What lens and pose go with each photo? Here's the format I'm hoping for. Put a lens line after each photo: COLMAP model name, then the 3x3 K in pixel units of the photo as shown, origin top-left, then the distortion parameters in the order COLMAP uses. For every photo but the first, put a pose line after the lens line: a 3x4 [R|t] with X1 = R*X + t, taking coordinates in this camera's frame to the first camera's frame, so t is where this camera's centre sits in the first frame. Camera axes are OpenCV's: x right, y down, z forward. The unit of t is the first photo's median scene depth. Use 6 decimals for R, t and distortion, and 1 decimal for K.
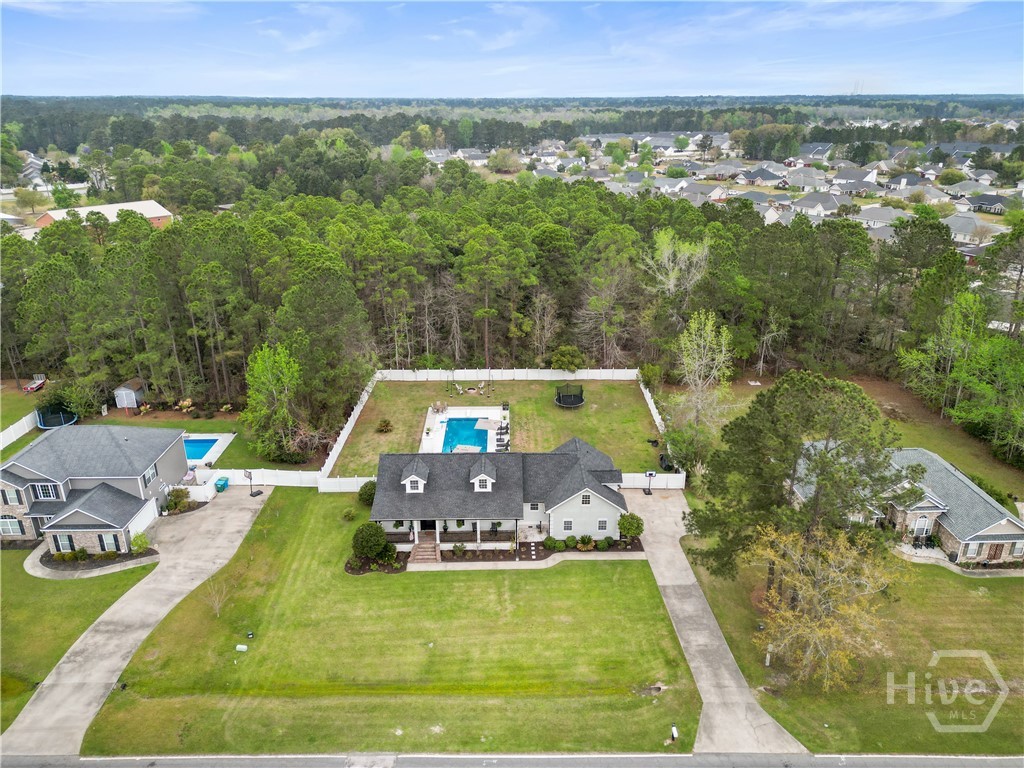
lens RADIAL K [[724.2, 0, 512.0], [0, 724.2, 384.0], [0, 0, 1]] dist [0.001858, -0.001899]
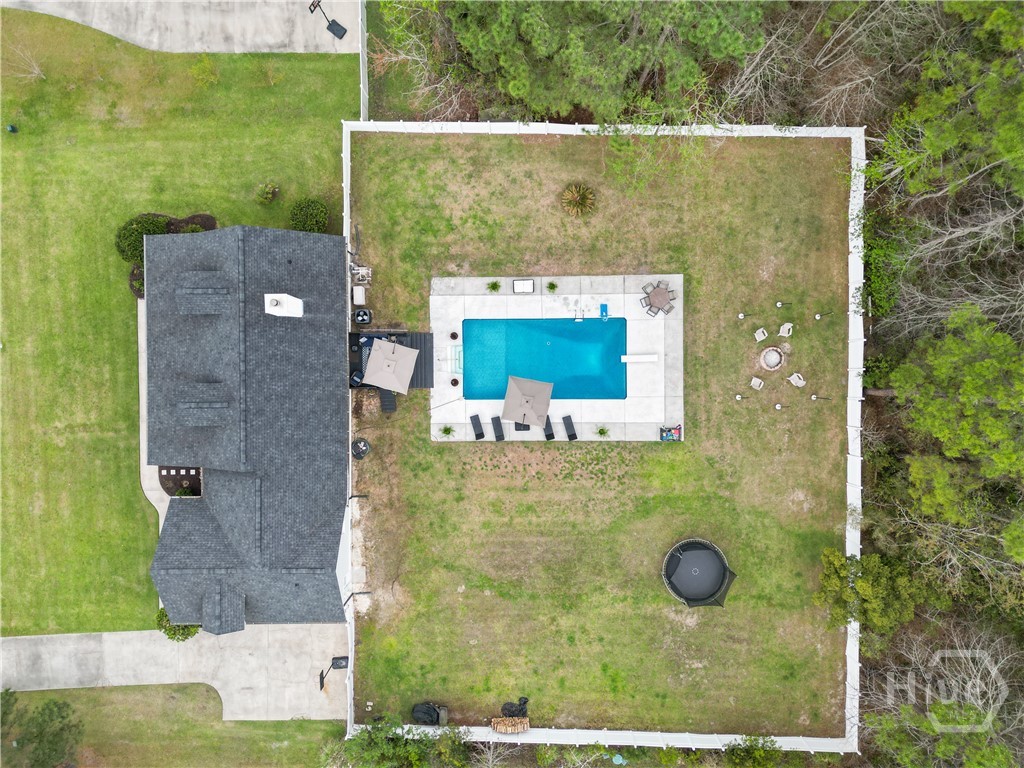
lens RADIAL K [[724.2, 0, 512.0], [0, 724.2, 384.0], [0, 0, 1]] dist [0.001858, -0.001899]
pose [[-0.005823, 0.999852, 0.016170, -0.079549], [-0.368702, -0.017178, 0.929389, -0.628238], [0.929529, -0.000550, 0.368748, 1.182297]]
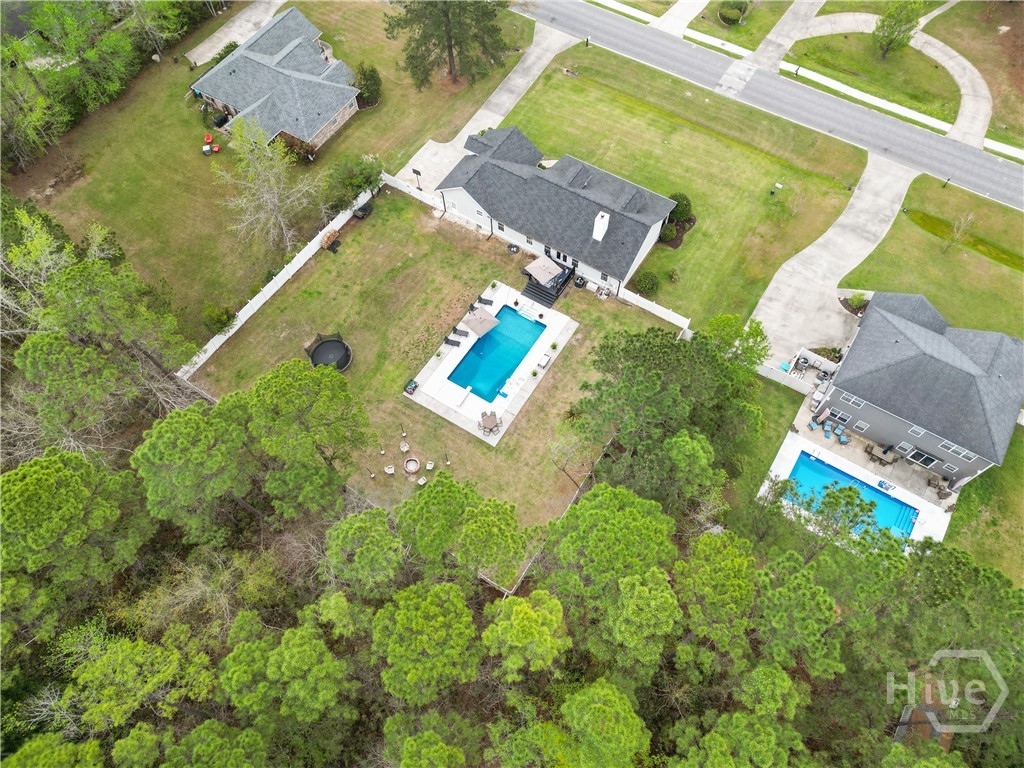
lens RADIAL K [[724.2, 0, 512.0], [0, 724.2, 384.0], [0, 0, 1]] dist [0.001858, -0.001899]
pose [[-0.838495, -0.470874, 0.274234, -0.486226], [0.220966, 0.166210, 0.961014, -1.085565], [-0.498097, 0.866402, -0.035319, 1.594336]]
